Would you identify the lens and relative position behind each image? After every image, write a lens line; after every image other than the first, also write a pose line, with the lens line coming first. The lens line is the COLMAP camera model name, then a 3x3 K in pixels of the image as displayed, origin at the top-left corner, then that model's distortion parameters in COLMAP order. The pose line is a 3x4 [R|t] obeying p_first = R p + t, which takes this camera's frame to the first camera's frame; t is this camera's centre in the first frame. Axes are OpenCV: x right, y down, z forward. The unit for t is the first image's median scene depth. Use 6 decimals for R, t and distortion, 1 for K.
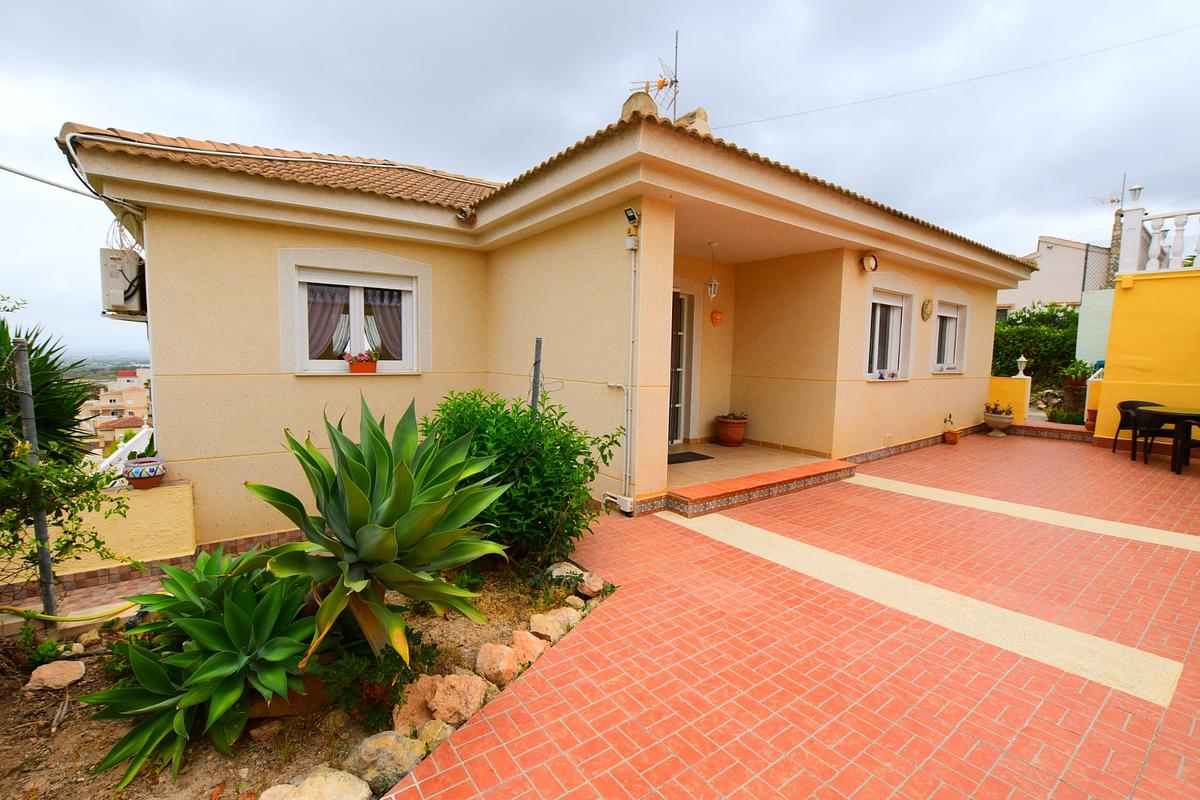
lens RADIAL K [[528.3, 0, 603.8], [0, 528.3, 401.8], [0, 0, 1]] dist [-0.034547, 0.007293]
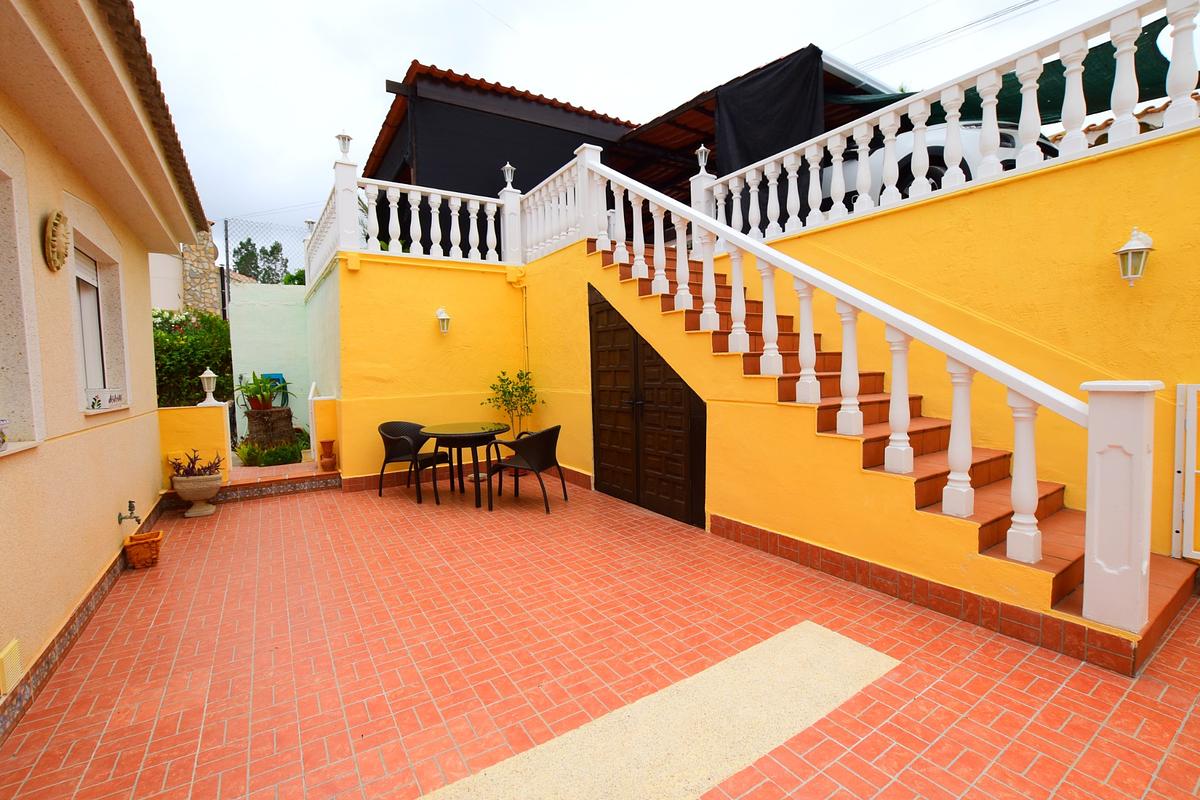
lens RADIAL K [[528.3, 0, 603.8], [0, 528.3, 401.8], [0, 0, 1]] dist [-0.034547, 0.007293]
pose [[0.065094, -0.081833, 0.994518, 0.268609], [0.118219, 0.990245, 0.073744, -0.046206], [-0.990852, 0.112771, 0.074133, 0.570590]]
